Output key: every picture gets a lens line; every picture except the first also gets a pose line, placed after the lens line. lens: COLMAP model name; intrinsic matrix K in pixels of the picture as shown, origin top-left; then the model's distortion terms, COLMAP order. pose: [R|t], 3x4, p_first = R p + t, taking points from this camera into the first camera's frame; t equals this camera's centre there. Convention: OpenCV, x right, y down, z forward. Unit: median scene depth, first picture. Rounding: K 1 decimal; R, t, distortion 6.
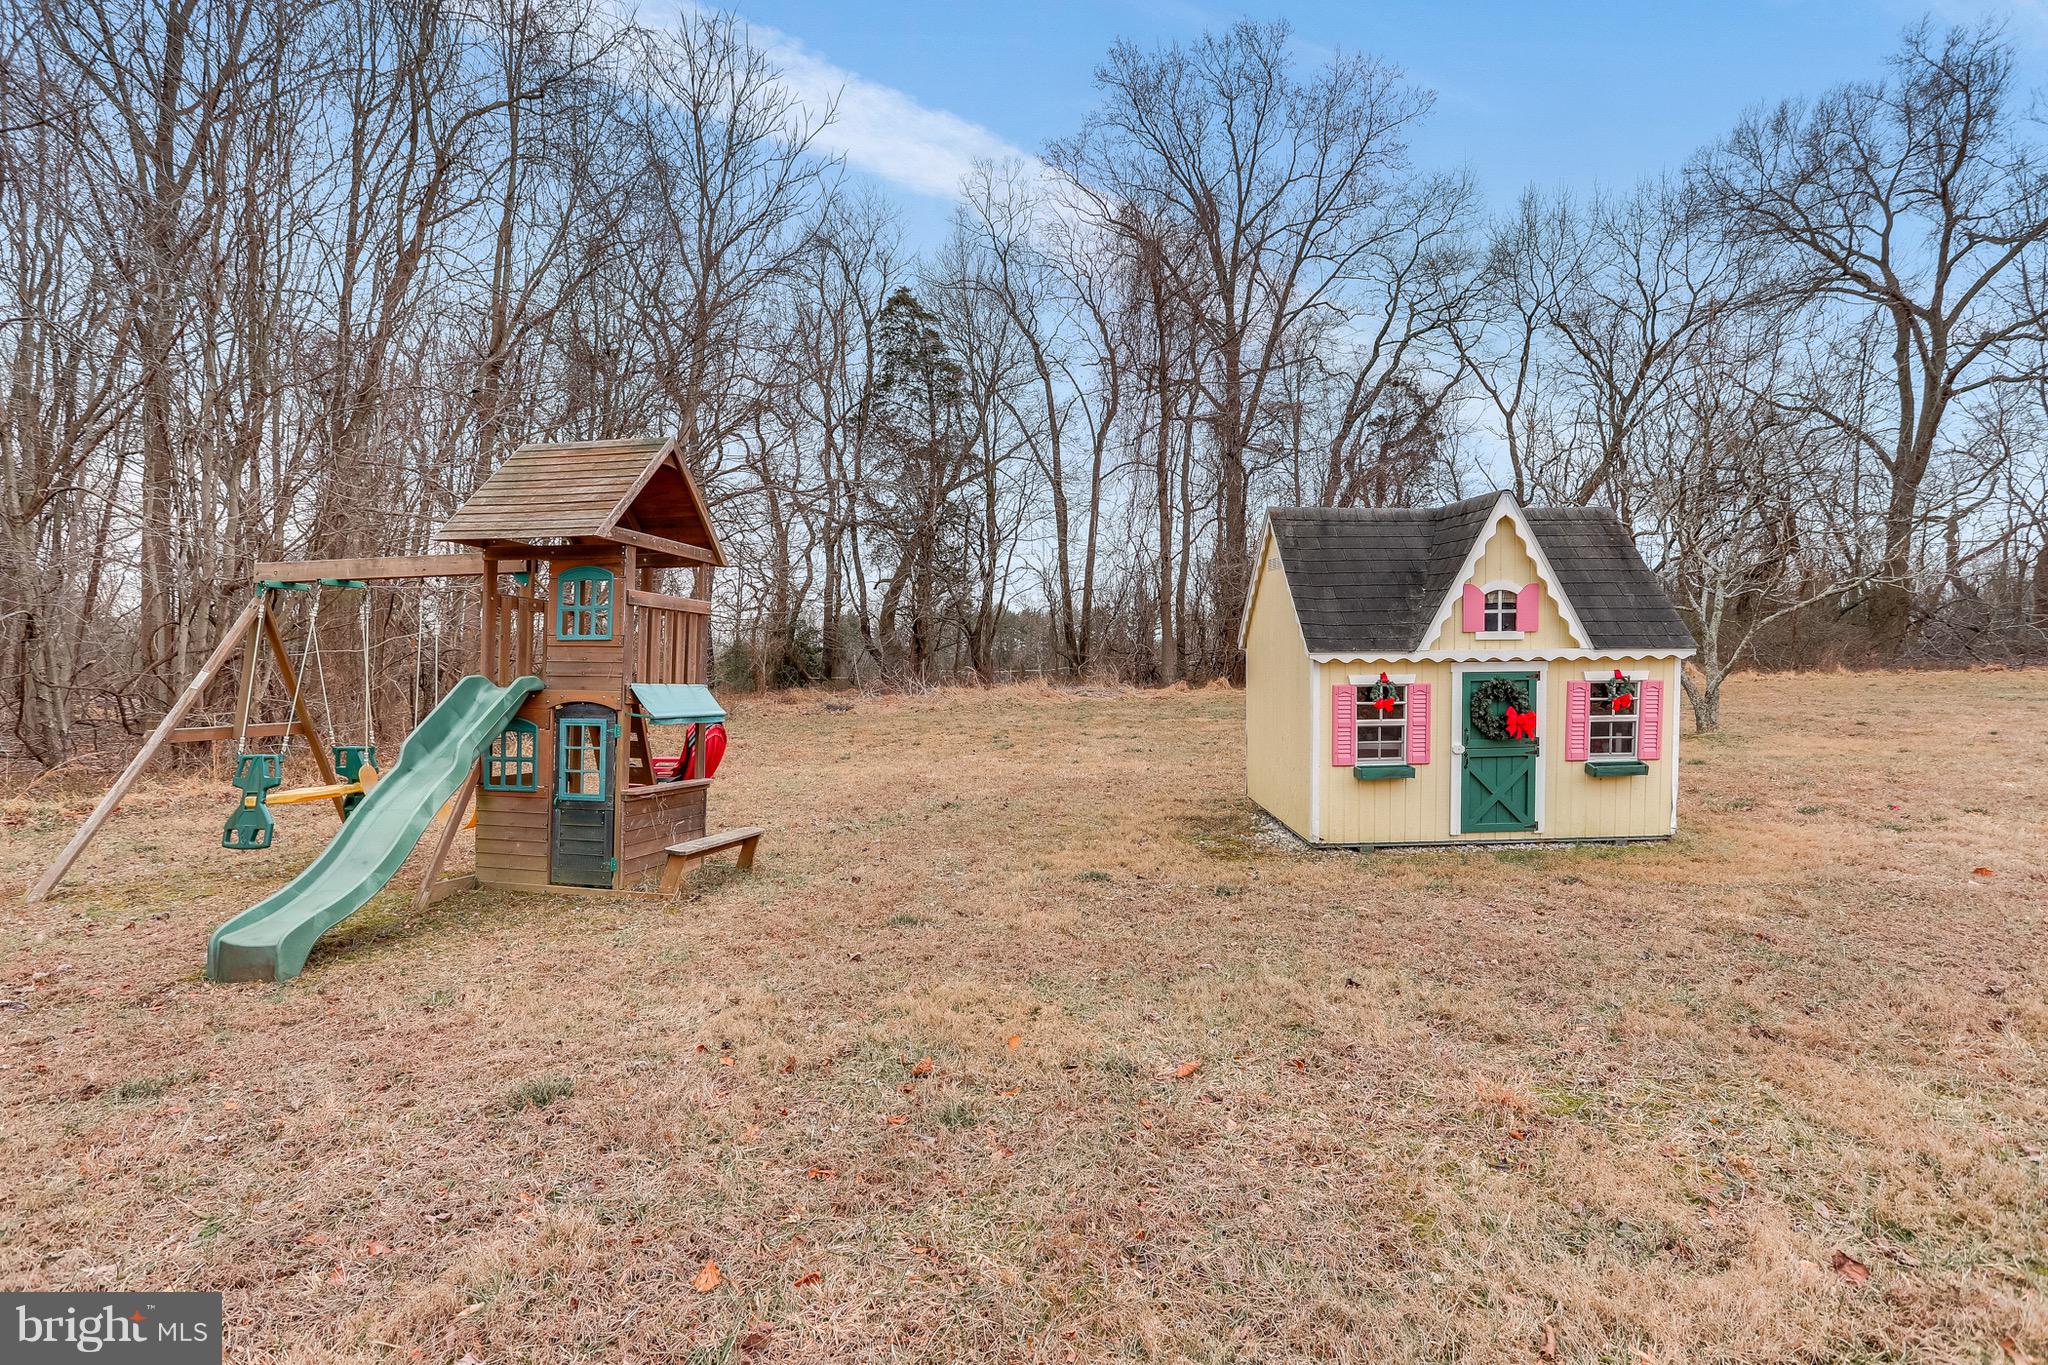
lens RADIAL K [[974.9, 0, 1030.2], [0, 974.9, 660.8], [0, 0, 1]] dist [0.005000, 0.001002]
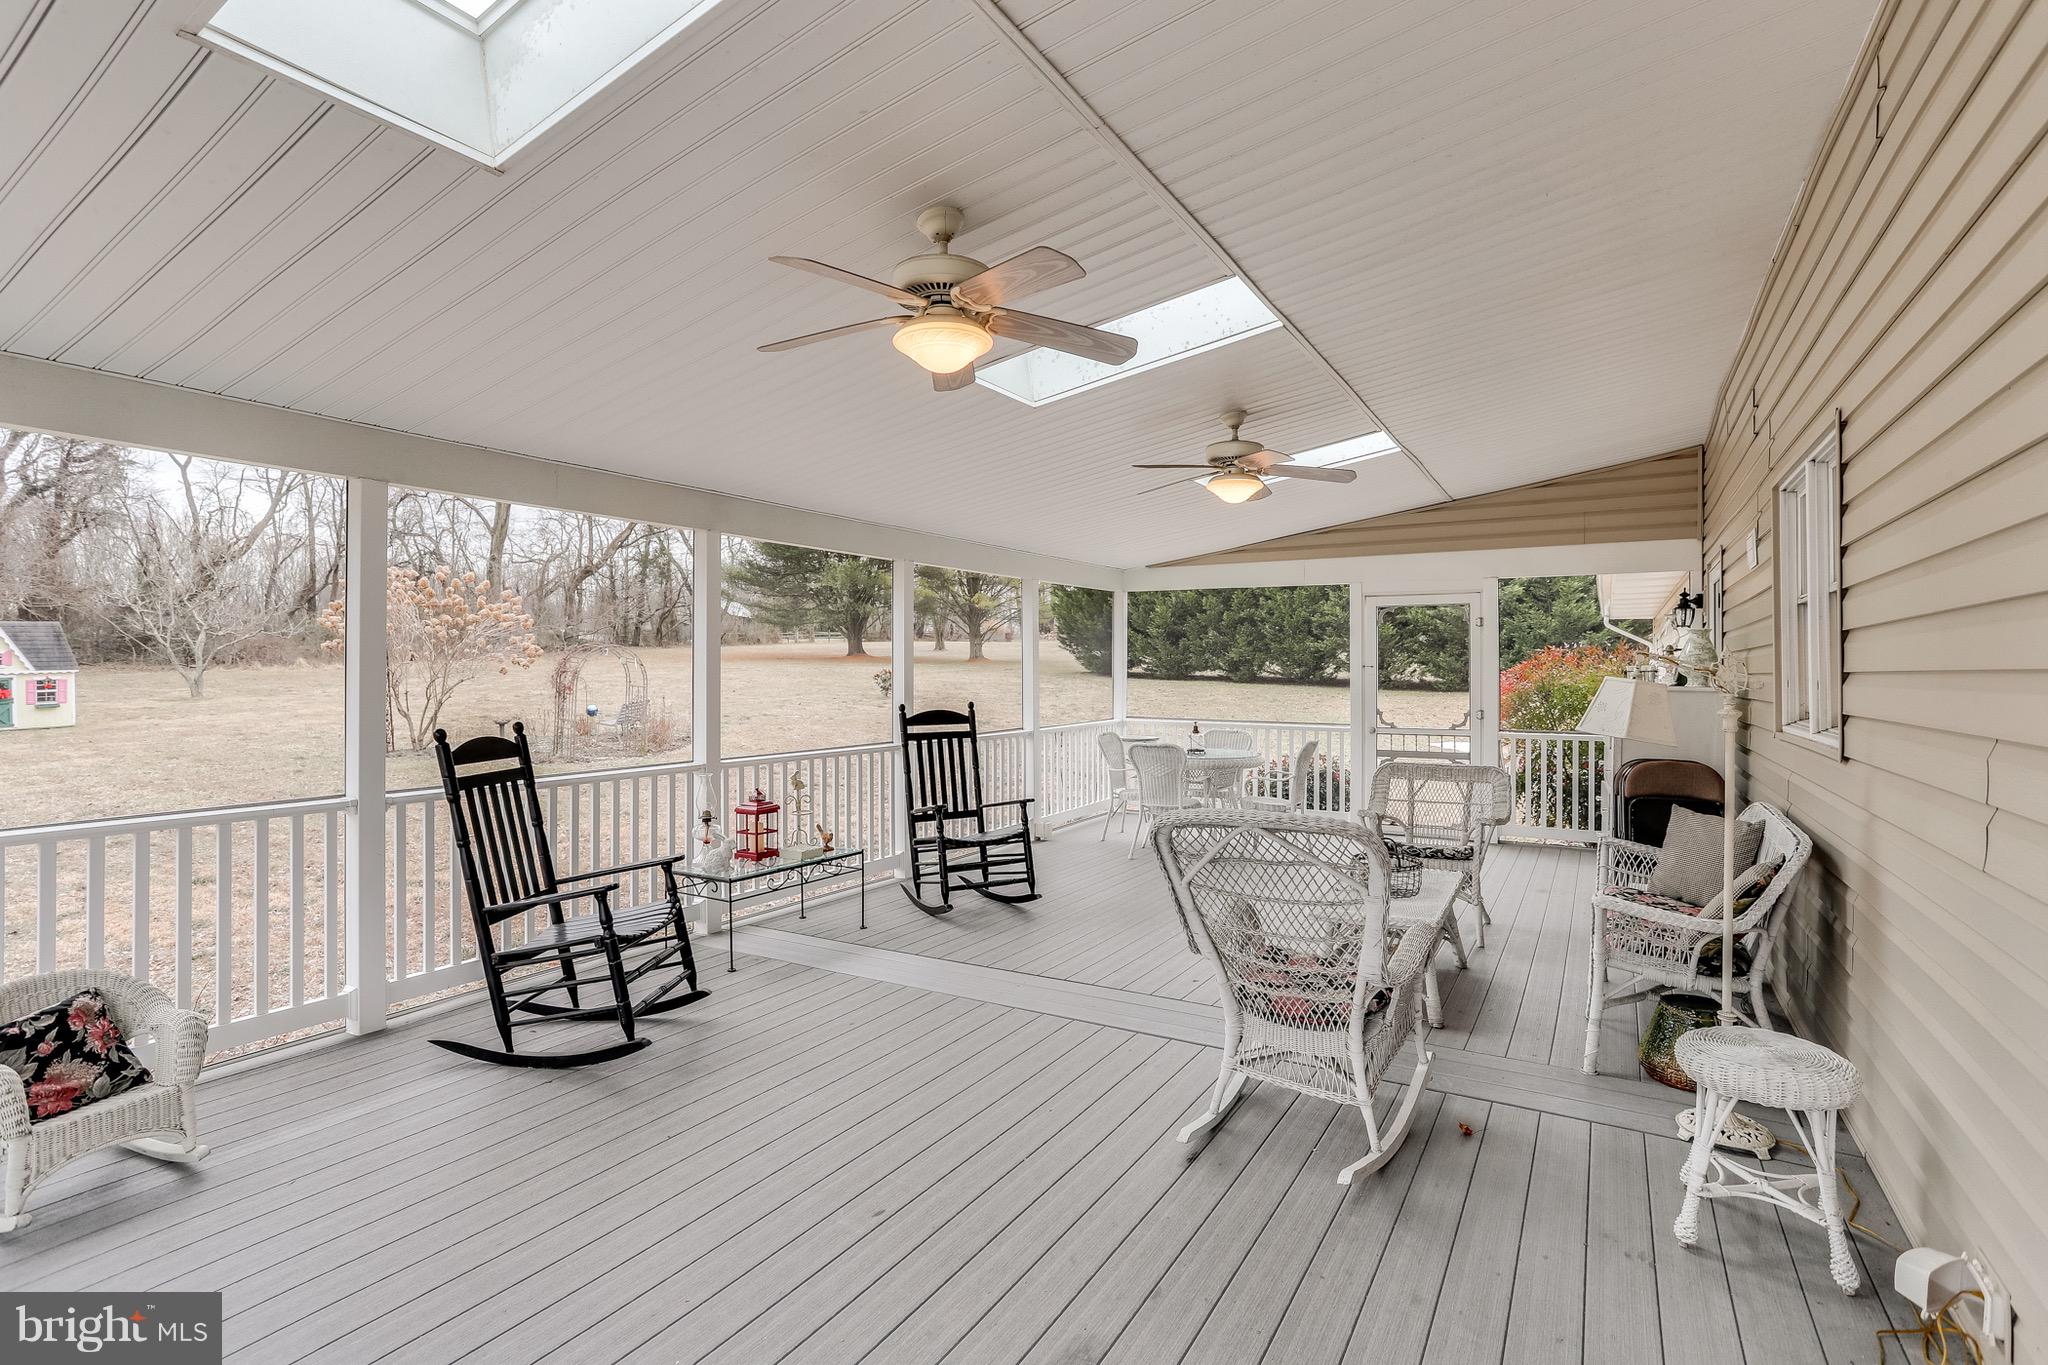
lens RADIAL K [[974.9, 0, 1030.2], [0, 974.9, 660.8], [0, 0, 1]] dist [0.005000, 0.001002]
pose [[0.471766, -0.005855, 0.881704, -0.116392], [-0.010394, 0.999872, 0.012202, -0.018189], [-0.881663, -0.014921, 0.471644, -0.539775]]
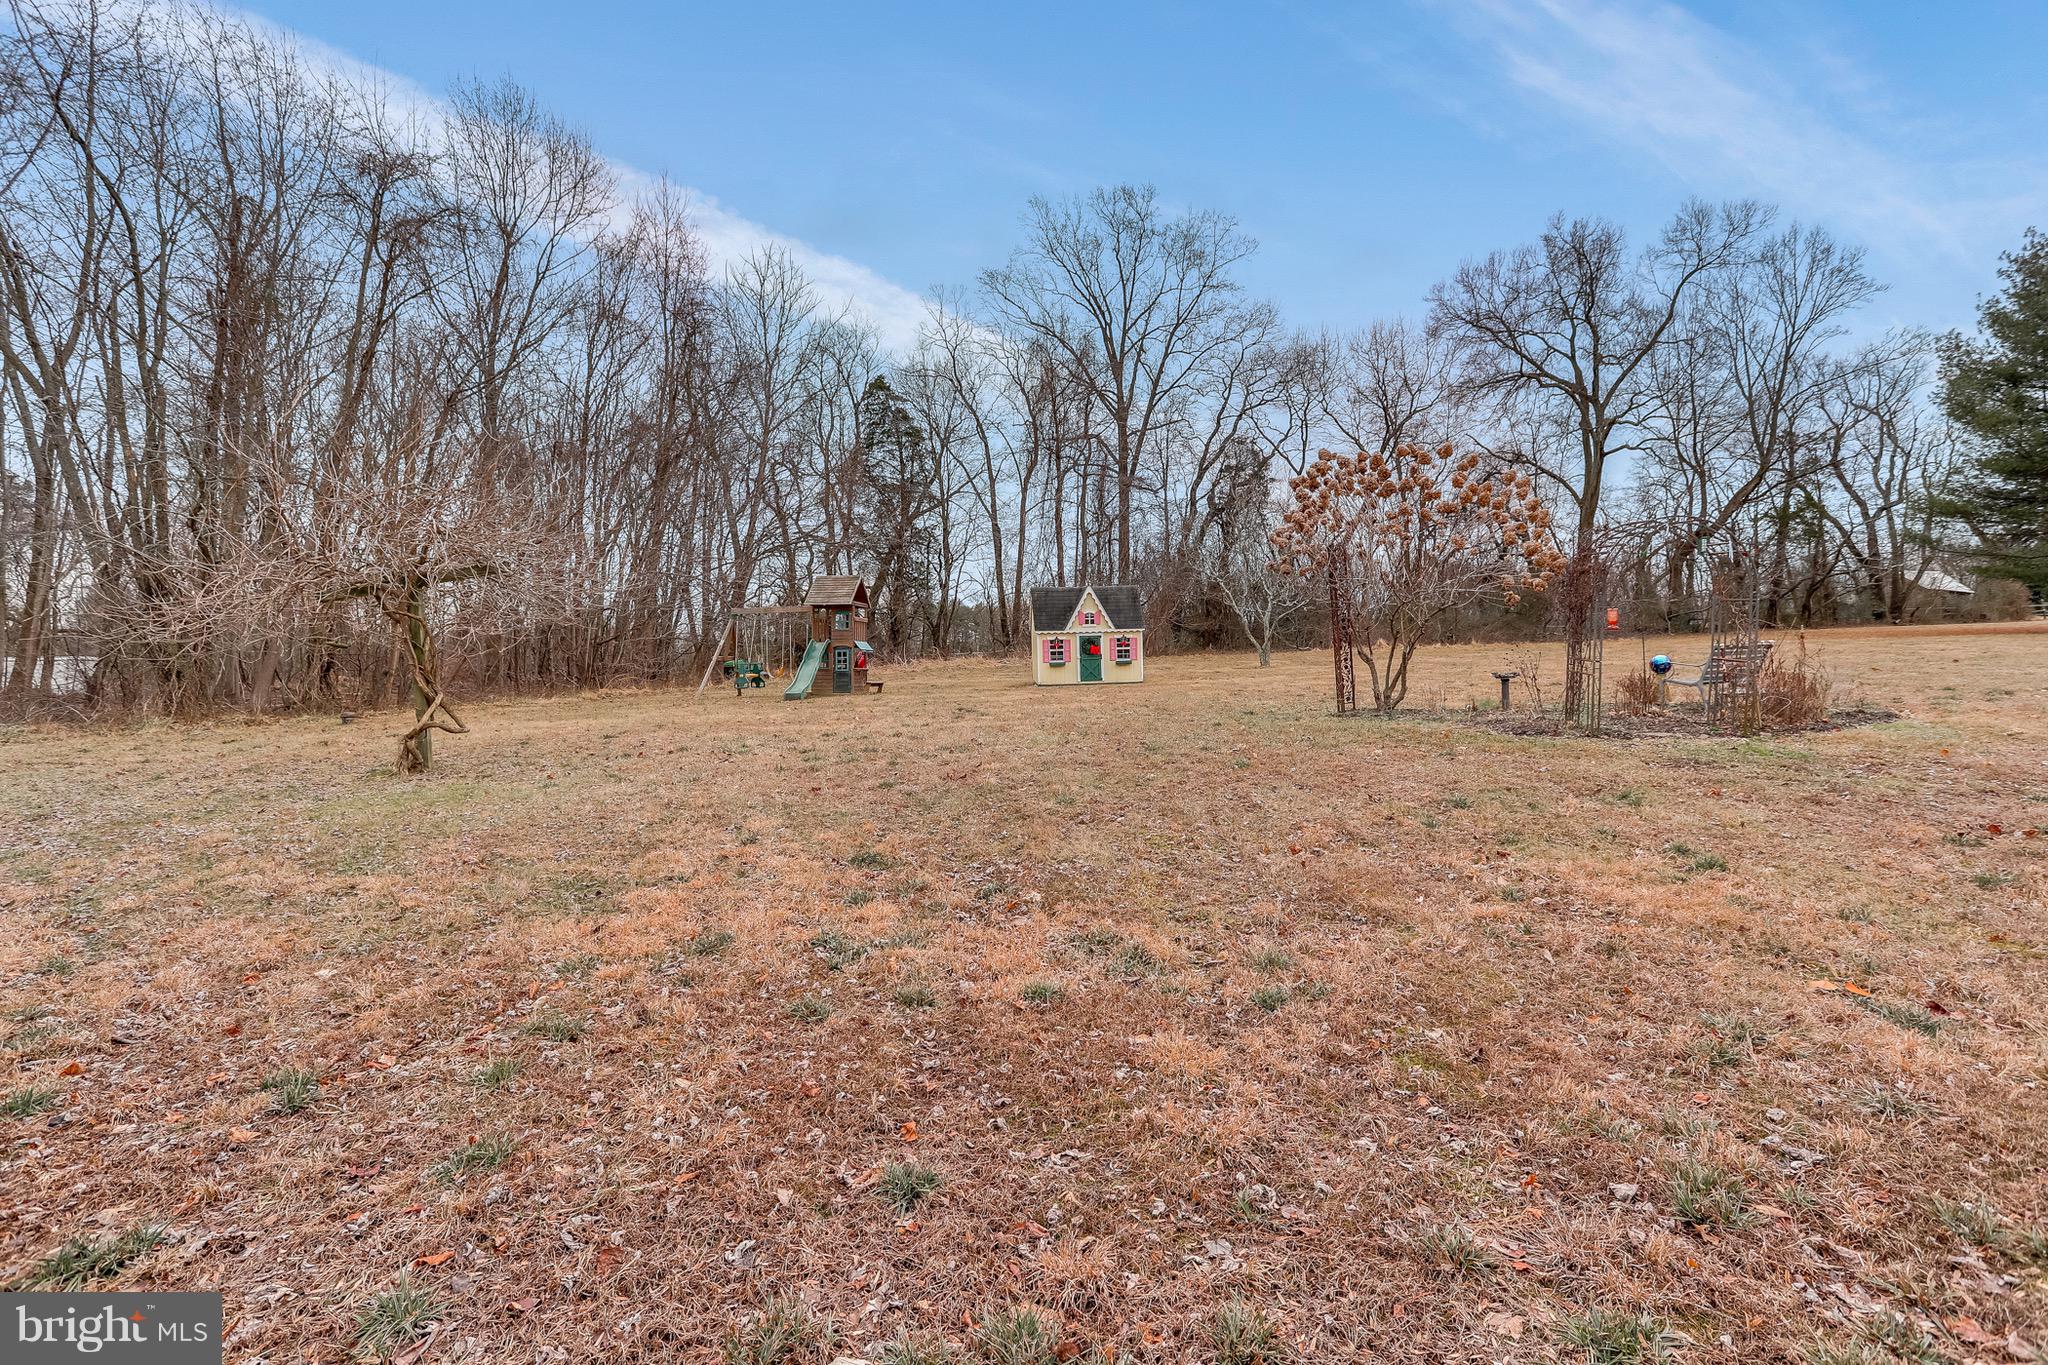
lens RADIAL K [[974.9, 0, 1030.2], [0, 974.9, 660.8], [0, 0, 1]] dist [0.005000, 0.001002]
pose [[0.998964, -0.012456, 0.043767, 0.016318], [0.012075, 0.999887, 0.008962, 0.010561], [-0.043874, -0.008424, 0.999002, -0.392814]]
